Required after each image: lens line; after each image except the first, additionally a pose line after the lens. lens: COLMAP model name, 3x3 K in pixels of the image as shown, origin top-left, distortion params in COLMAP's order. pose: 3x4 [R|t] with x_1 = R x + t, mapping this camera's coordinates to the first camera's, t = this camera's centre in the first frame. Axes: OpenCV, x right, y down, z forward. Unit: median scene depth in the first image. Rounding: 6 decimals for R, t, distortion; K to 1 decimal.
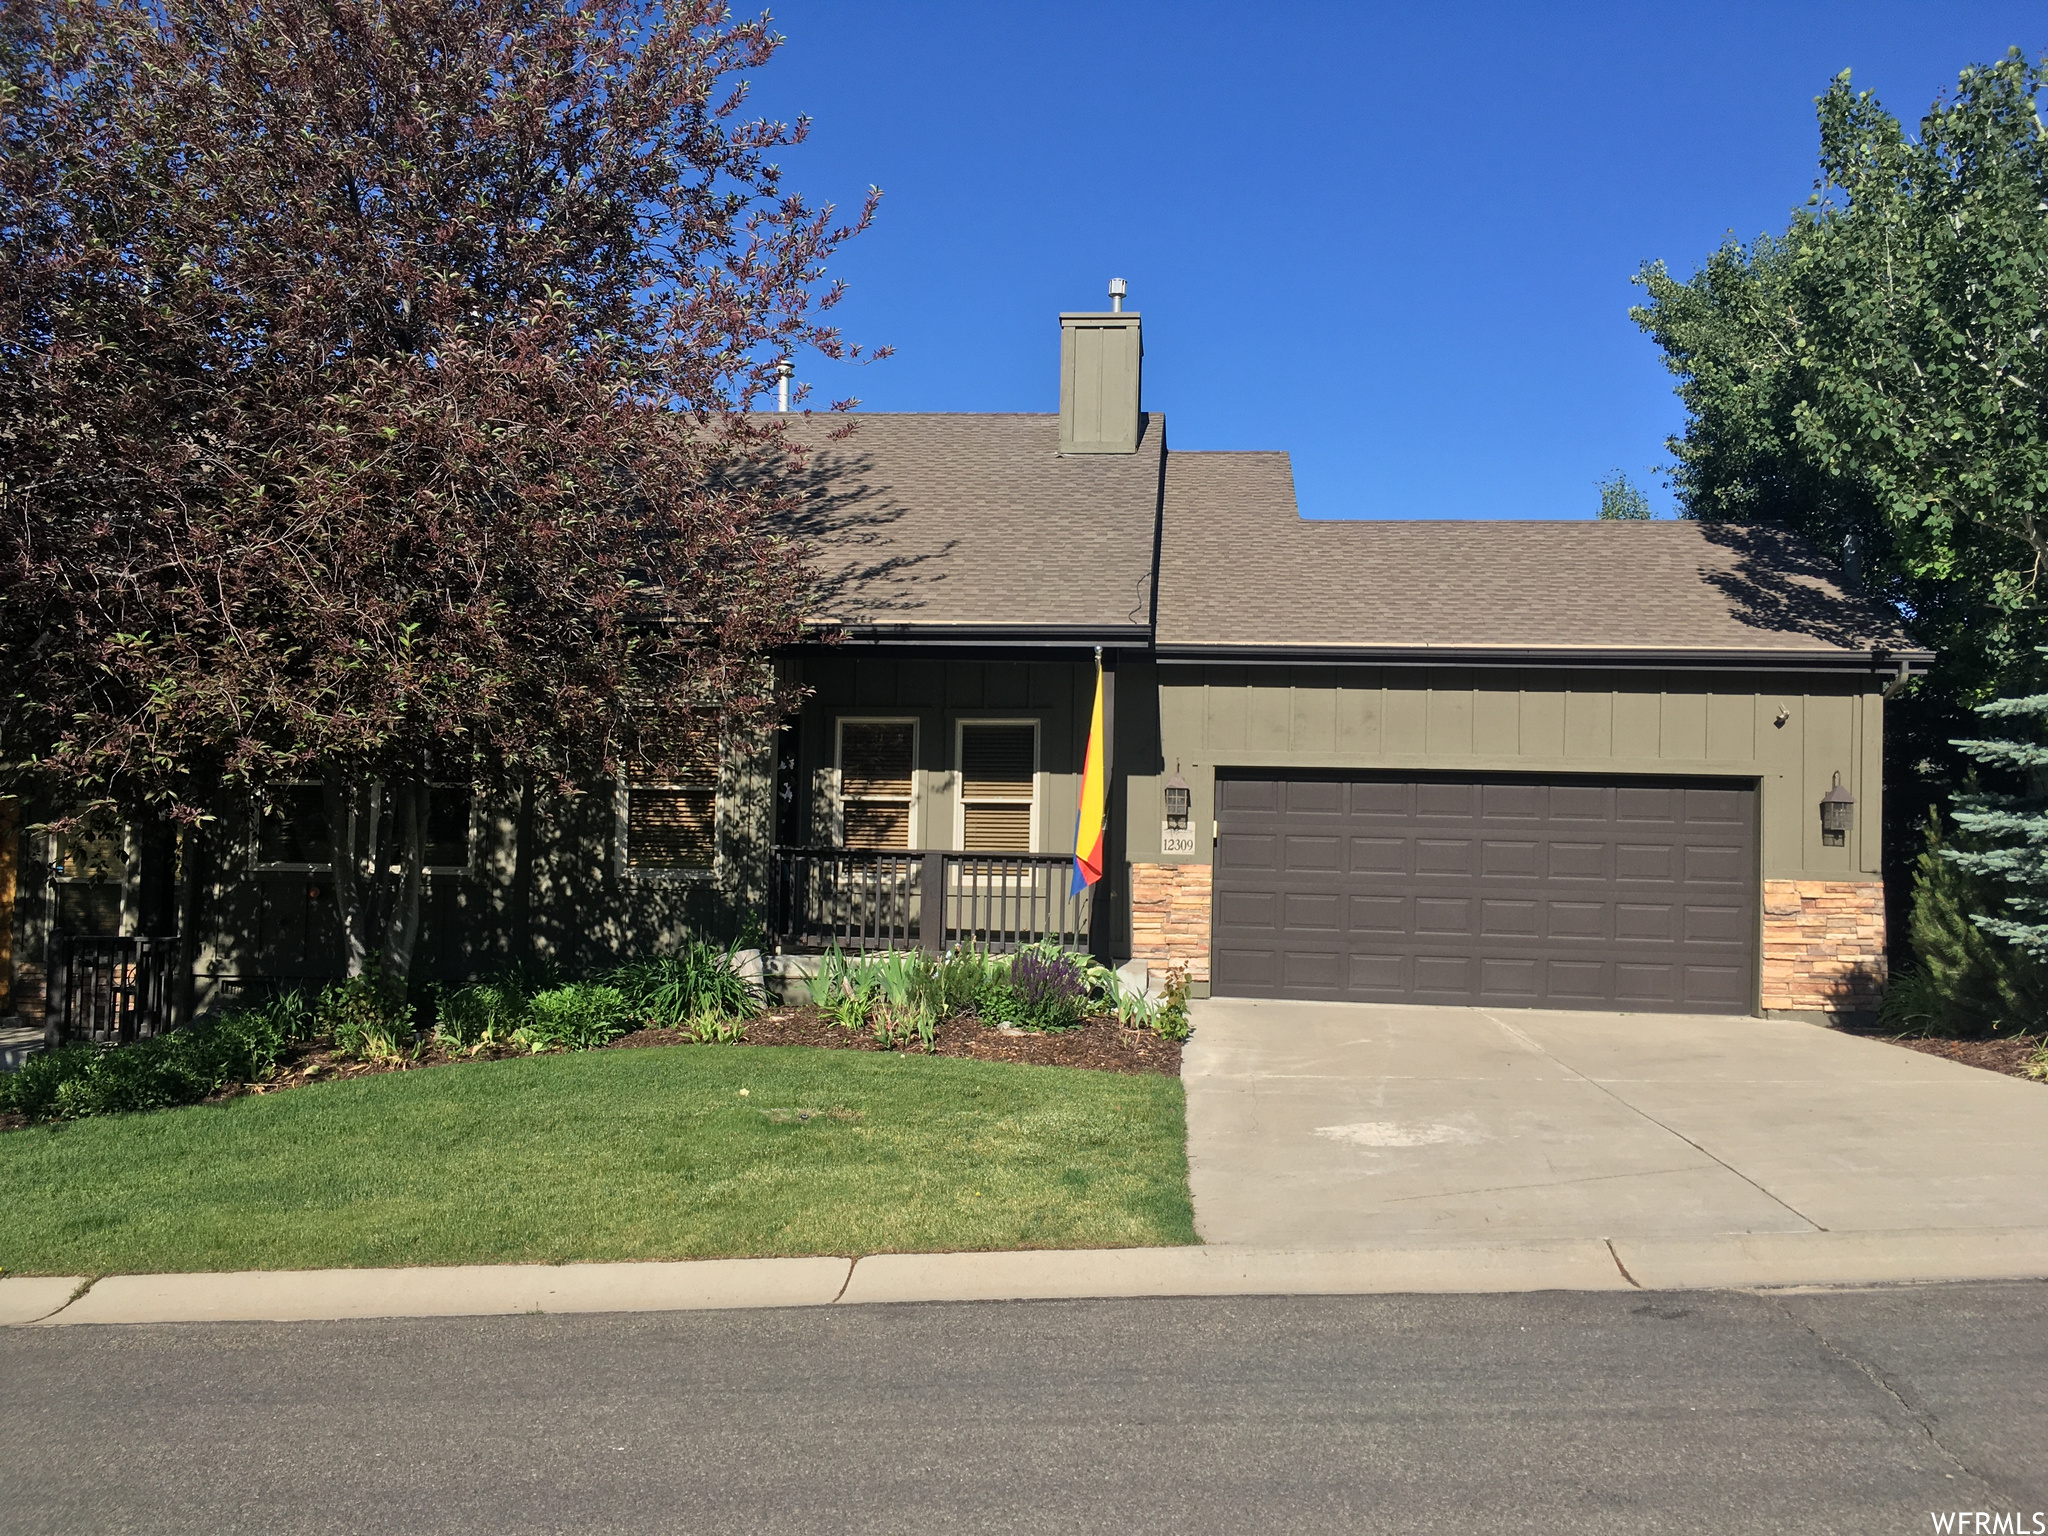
lens RADIAL K [[1728.4, 0, 1017.9], [0, 1728.4, 765.2], [0, 0, 1]] dist [0.036468, -0.050569]
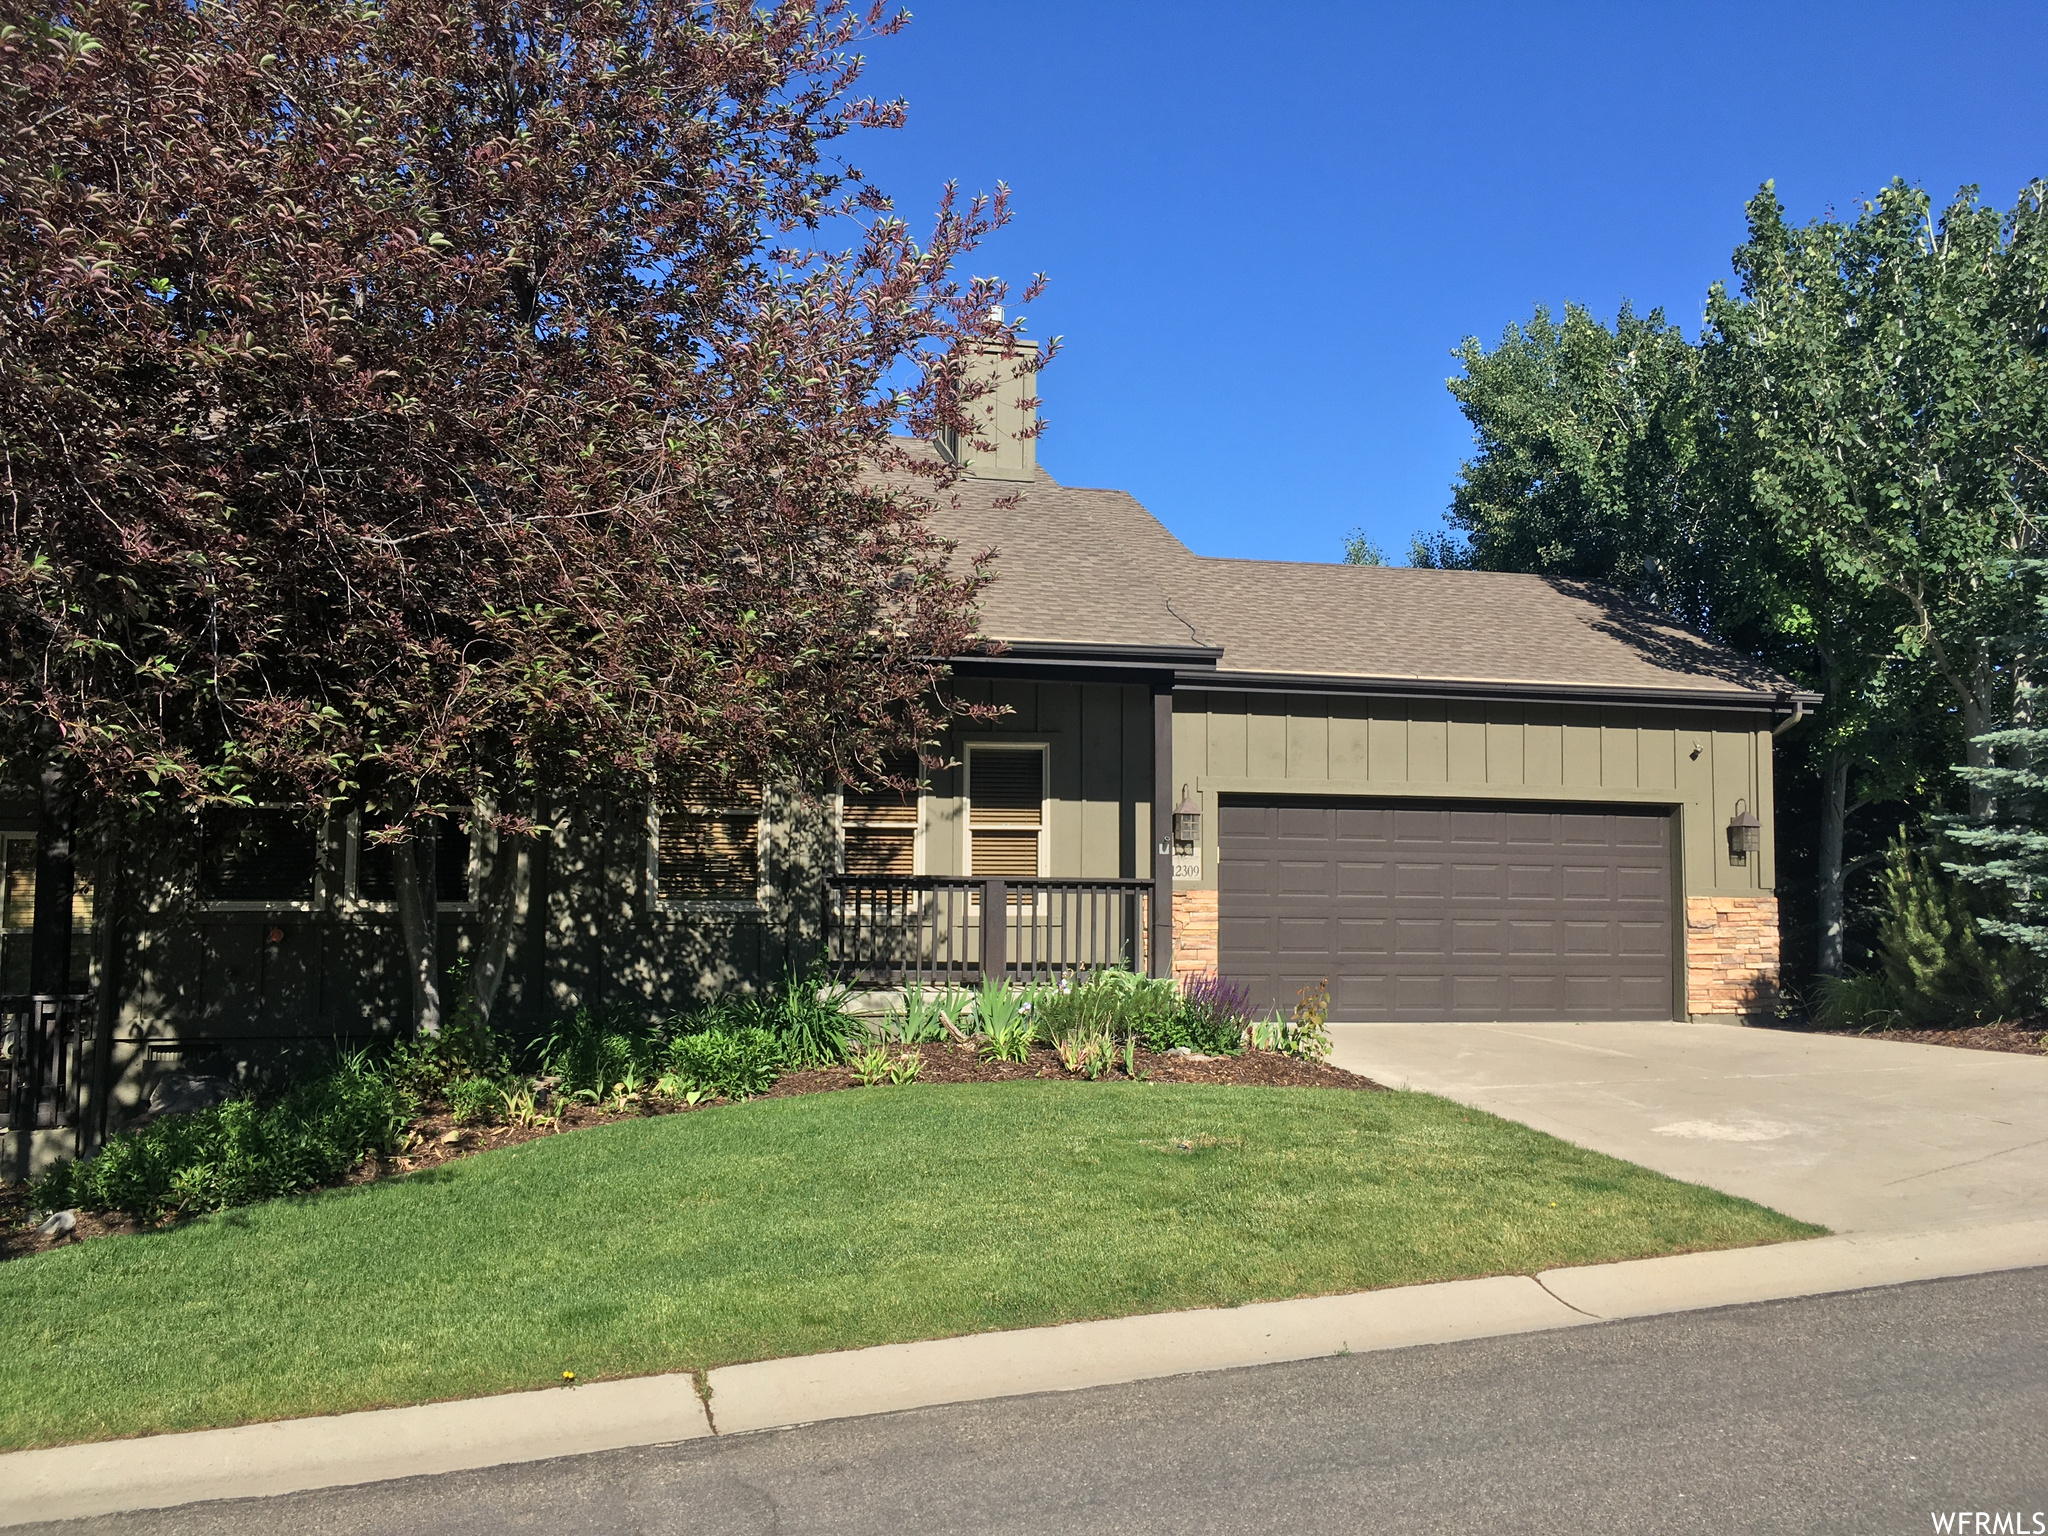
lens RADIAL K [[1728.4, 0, 1017.9], [0, 1728.4, 765.2], [0, 0, 1]] dist [0.036468, -0.050569]
pose [[0.948381, 0.010231, 0.316969, -0.361149], [-0.000568, 0.999533, -0.030564, 0.017715], [-0.317134, 0.028806, 0.947943, 0.092195]]
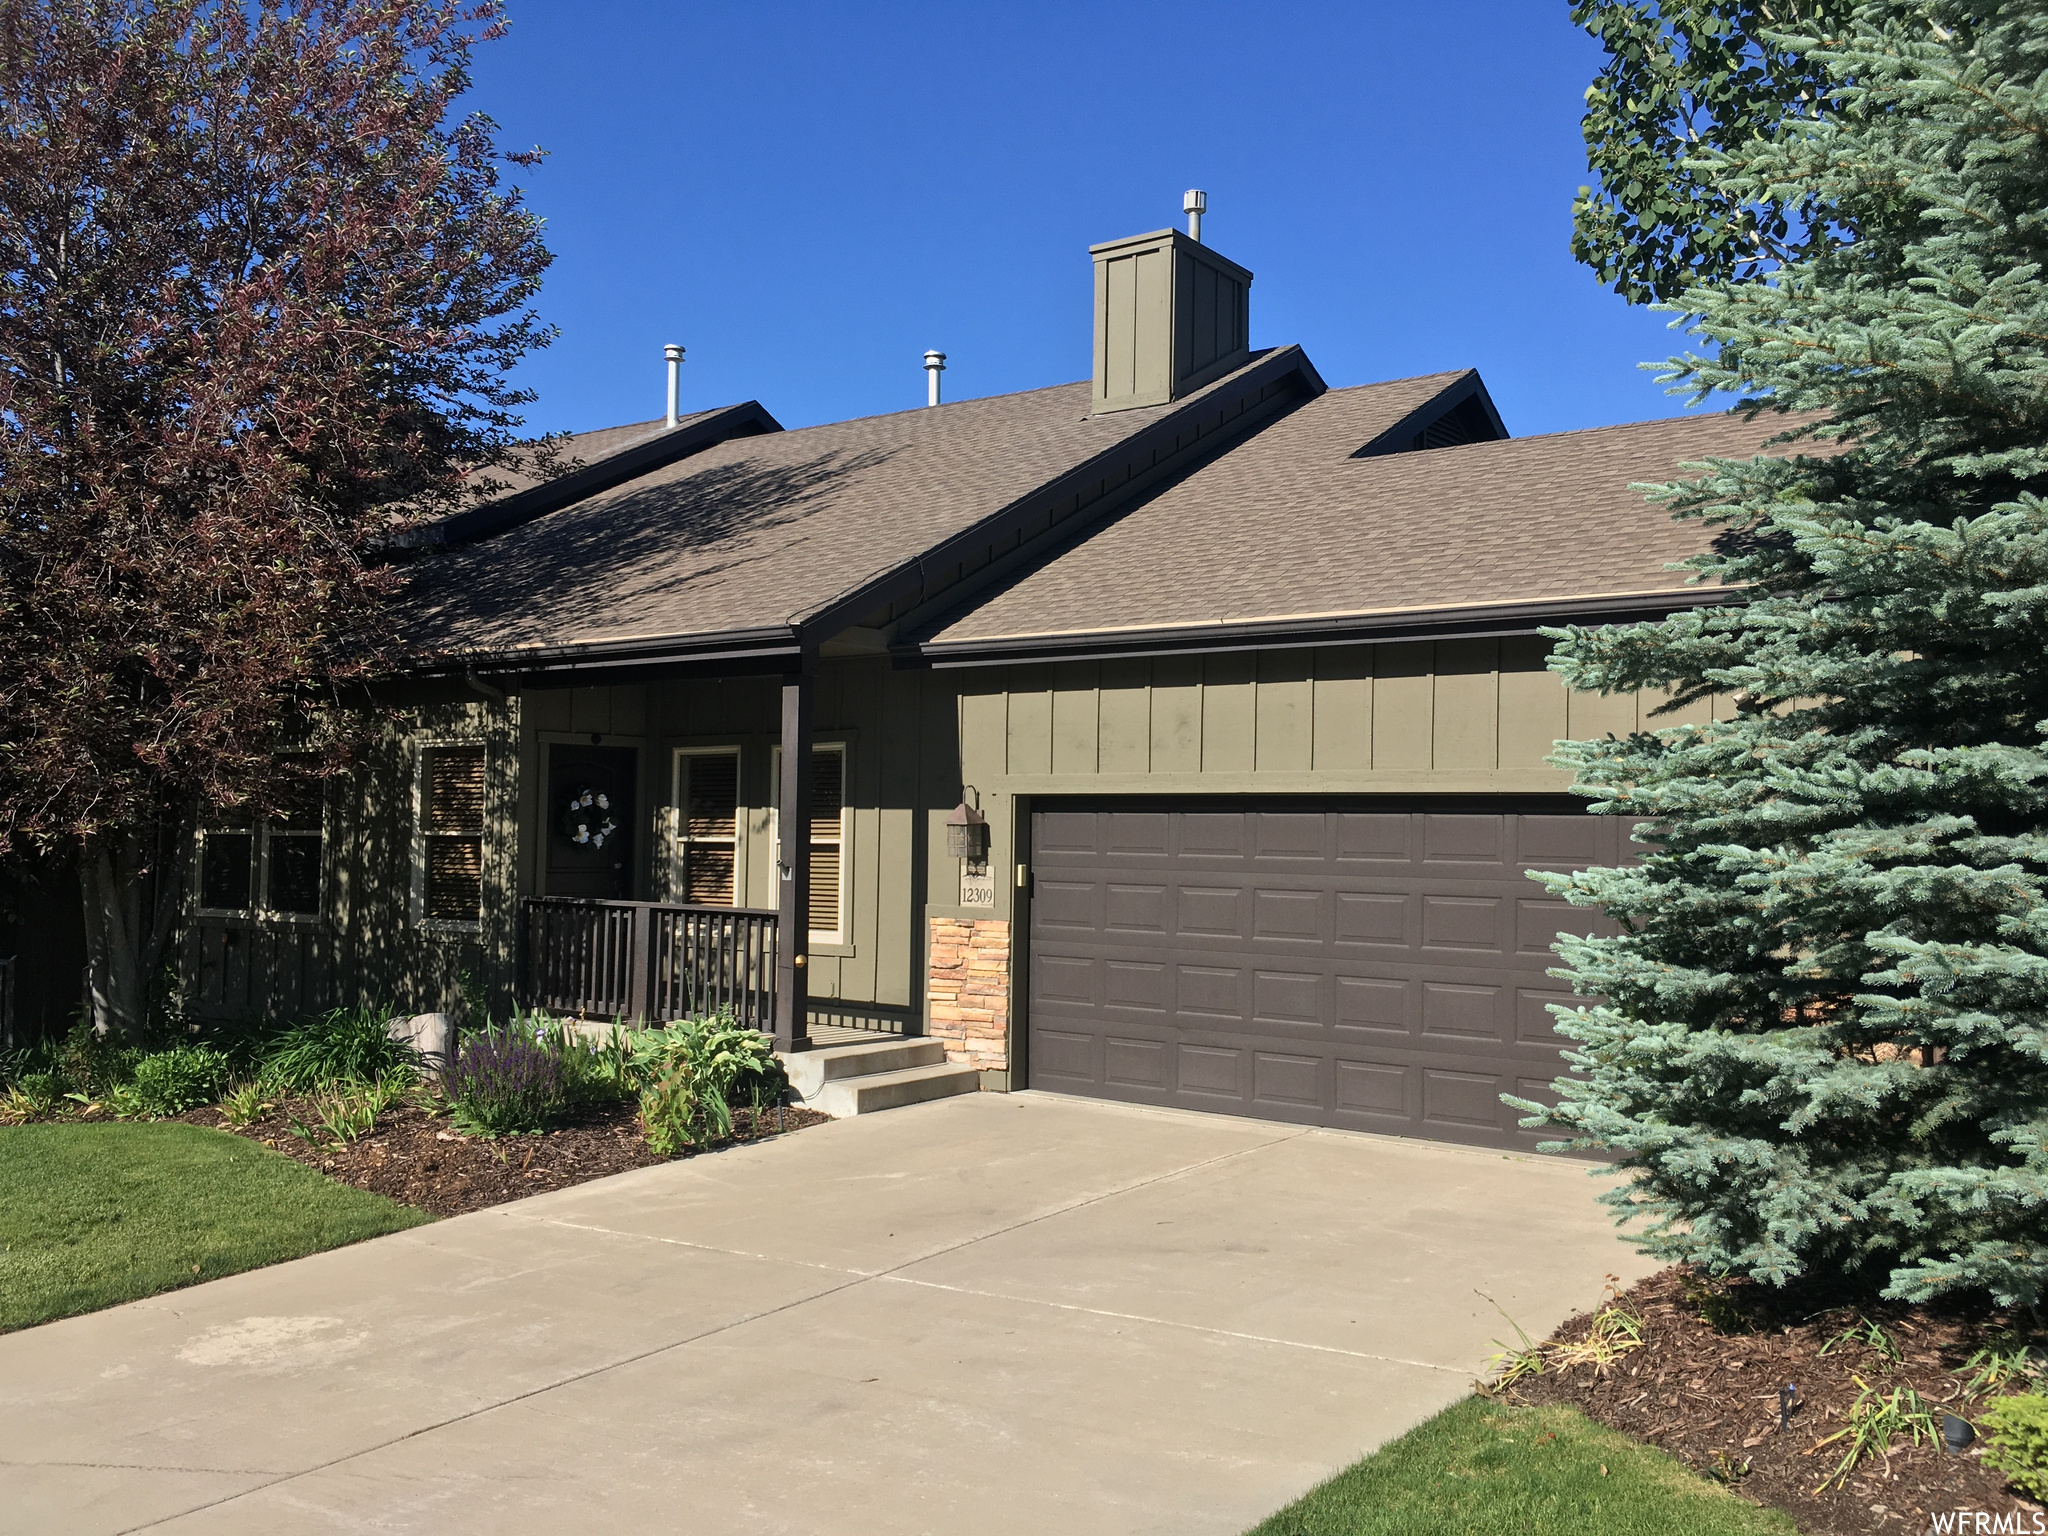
lens RADIAL K [[1728.4, 0, 1017.9], [0, 1728.4, 765.2], [0, 0, 1]] dist [0.036468, -0.050569]
pose [[0.862525, -0.030852, -0.505073, 0.582603], [0.028306, 0.999518, -0.012717, -0.003305], [0.505222, -0.003328, 0.862983, 0.371940]]
